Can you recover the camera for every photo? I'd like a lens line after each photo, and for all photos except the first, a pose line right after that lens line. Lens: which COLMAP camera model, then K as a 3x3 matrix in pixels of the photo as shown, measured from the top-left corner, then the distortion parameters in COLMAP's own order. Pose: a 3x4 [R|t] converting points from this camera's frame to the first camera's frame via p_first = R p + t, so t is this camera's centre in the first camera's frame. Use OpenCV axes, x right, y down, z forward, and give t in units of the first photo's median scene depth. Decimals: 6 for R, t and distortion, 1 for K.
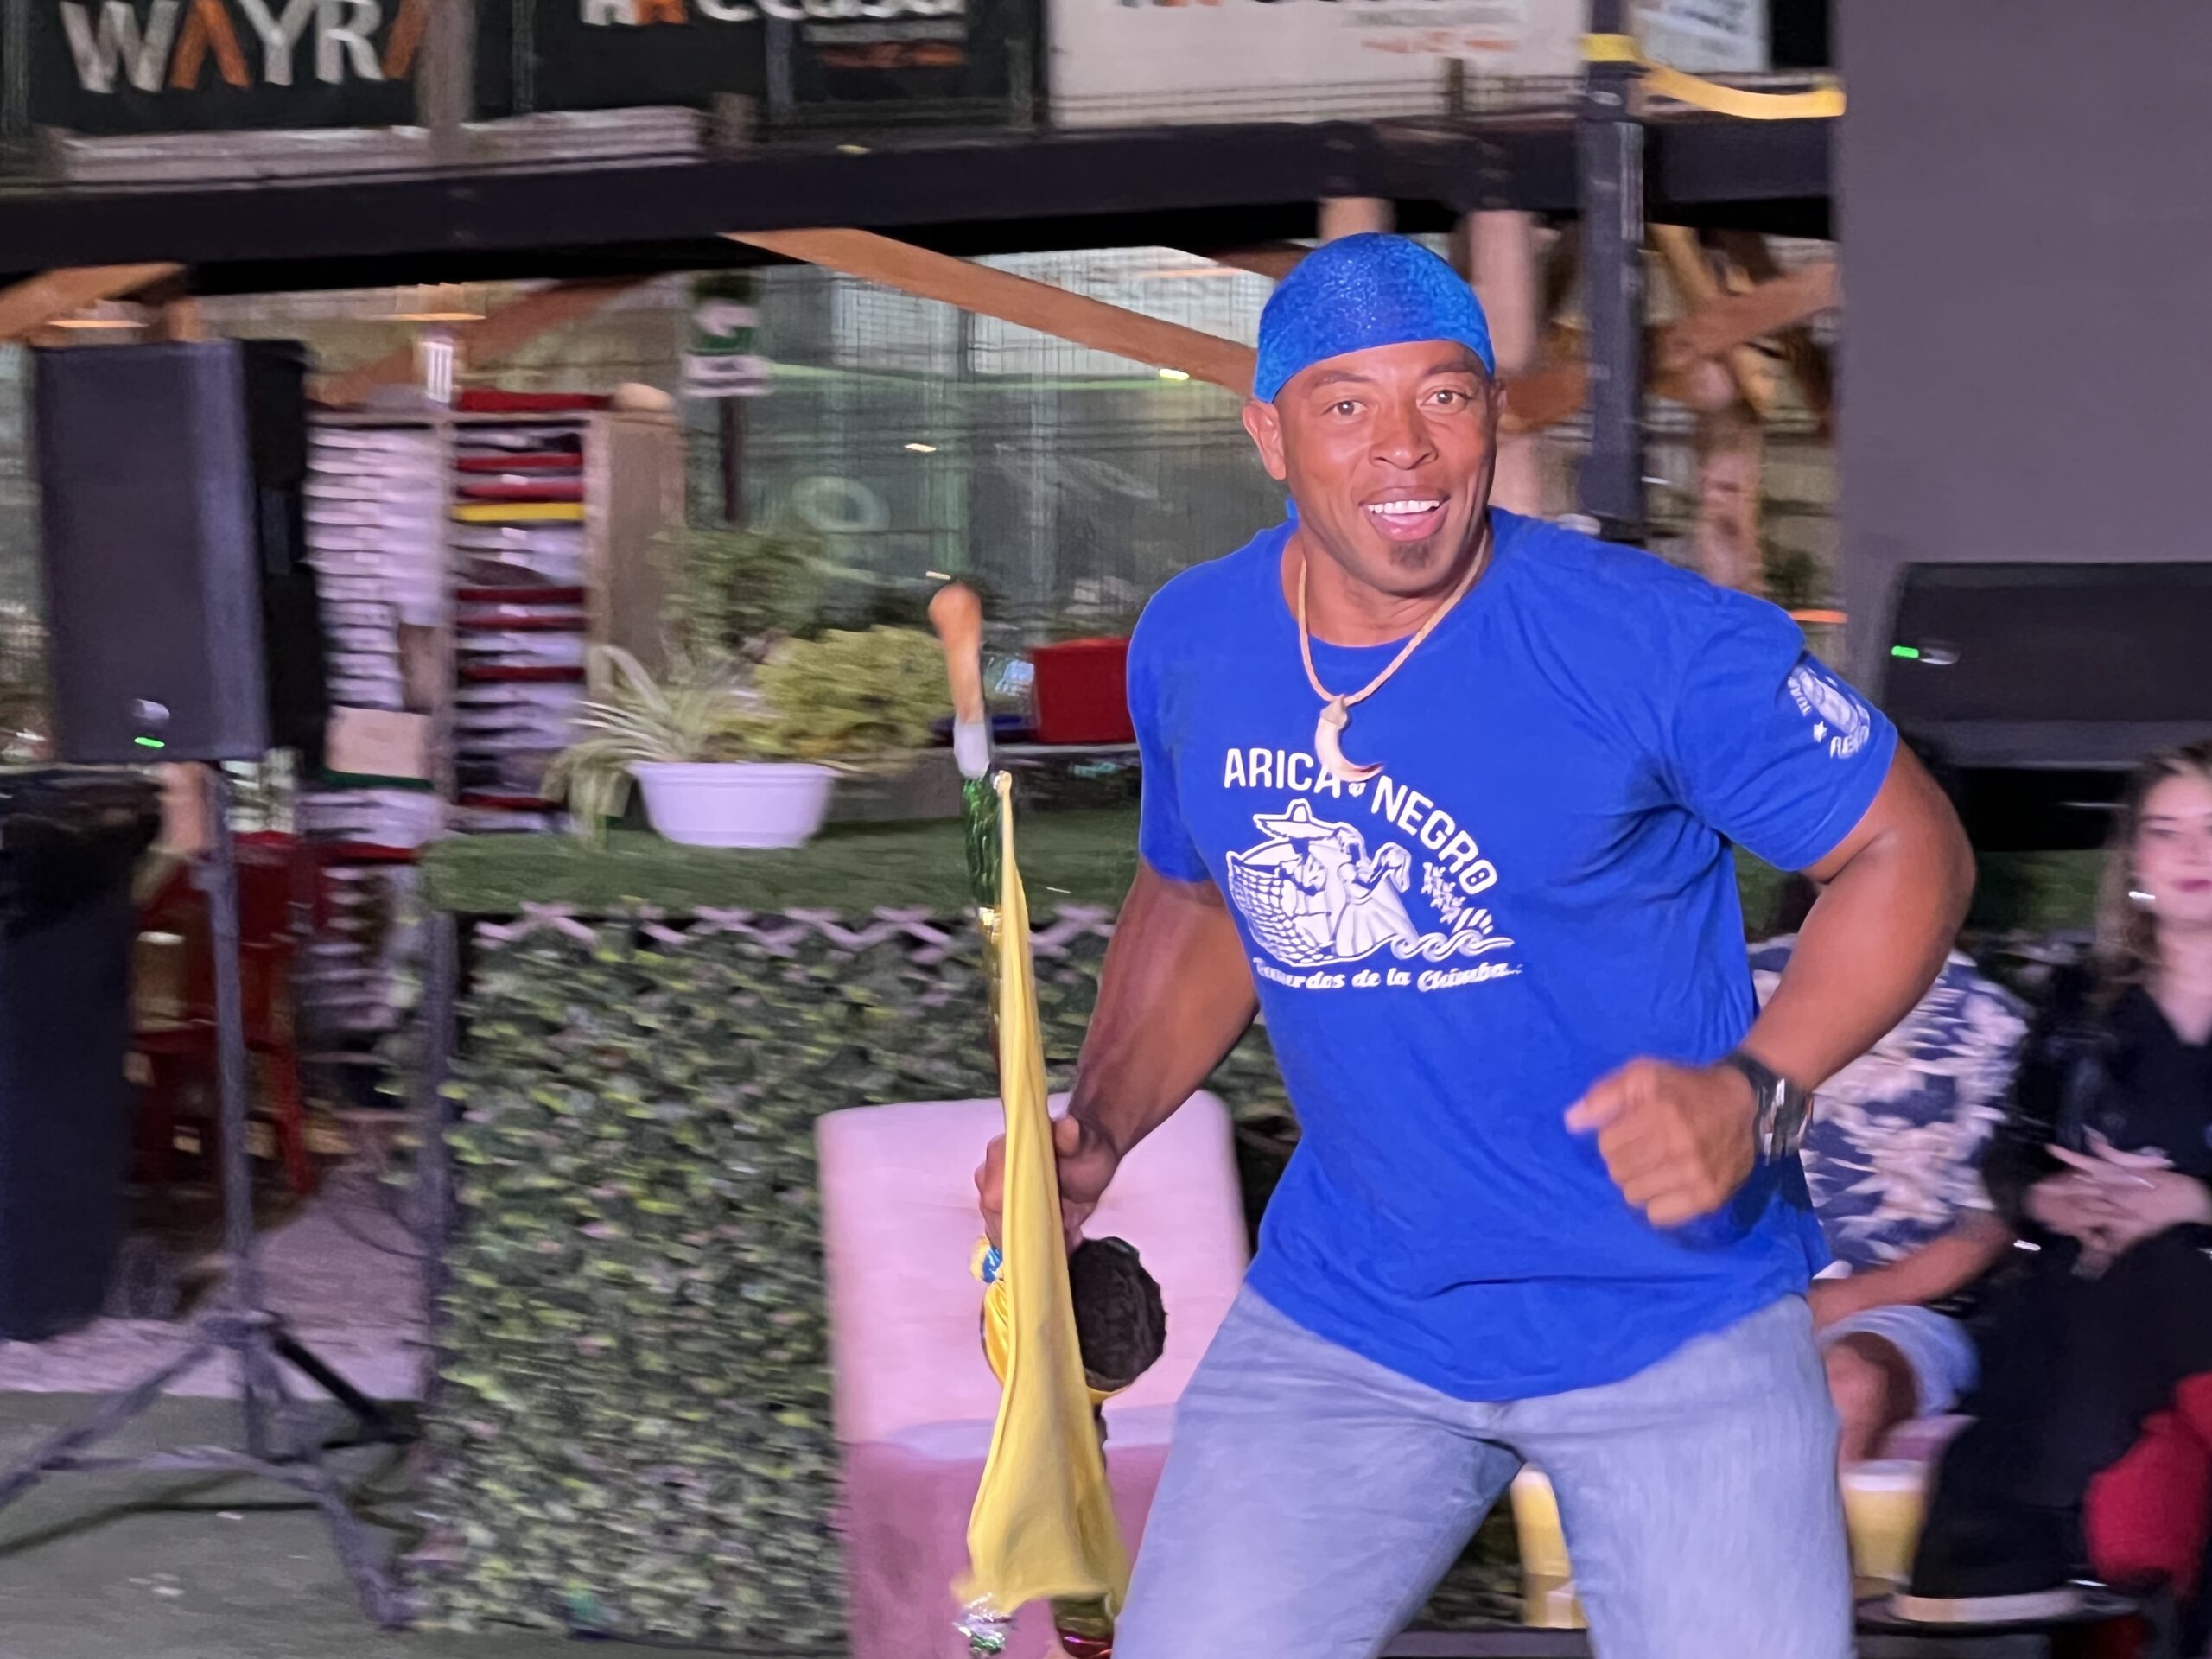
lens RADIAL K [[8227.1, 0, 1106.0], [0, 8227.1, 829.5], [0, 0, 1]] dist [-0.019313, 1.308162]
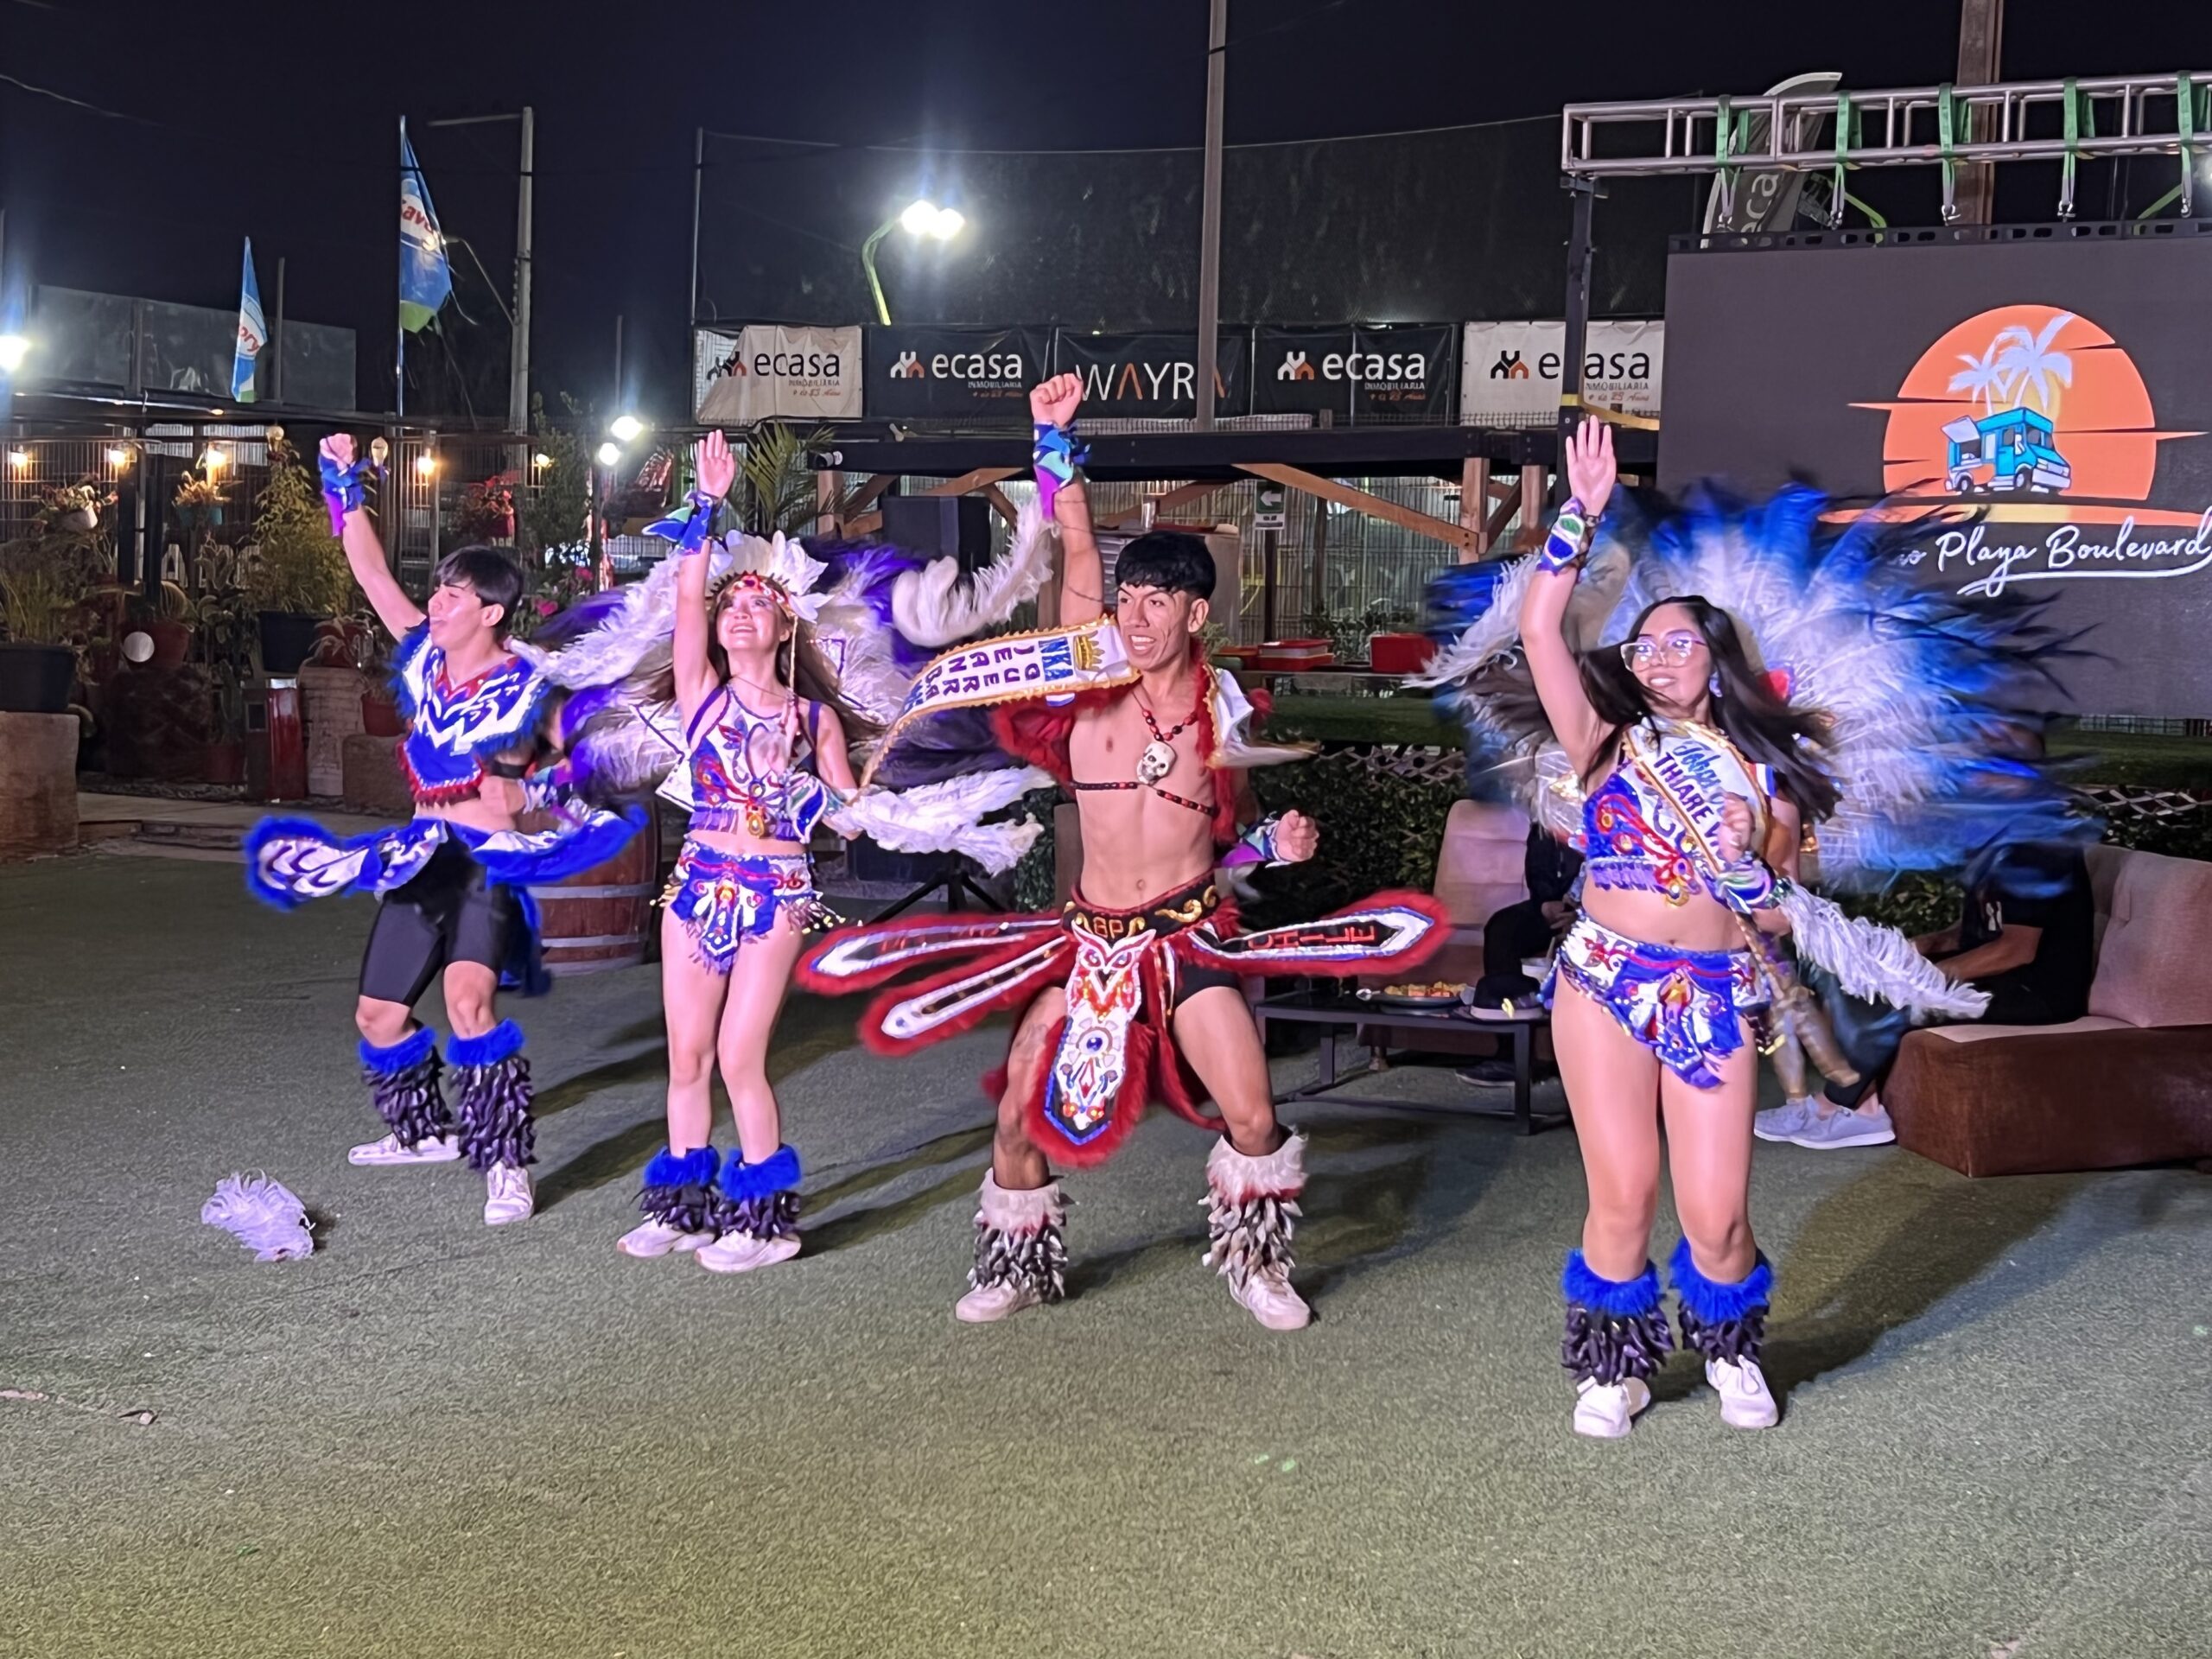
lens RADIAL K [[3342.4, 0, 1107.4], [0, 3342.4, 782.6], [0, 0, 1]] dist [0.276816, -1.174746]
pose [[0.988491, 0.050027, -0.142770, 0.093307], [-0.046846, 0.998575, 0.025556, 0.001357], [0.143845, -0.018574, 0.989426, -0.039718]]
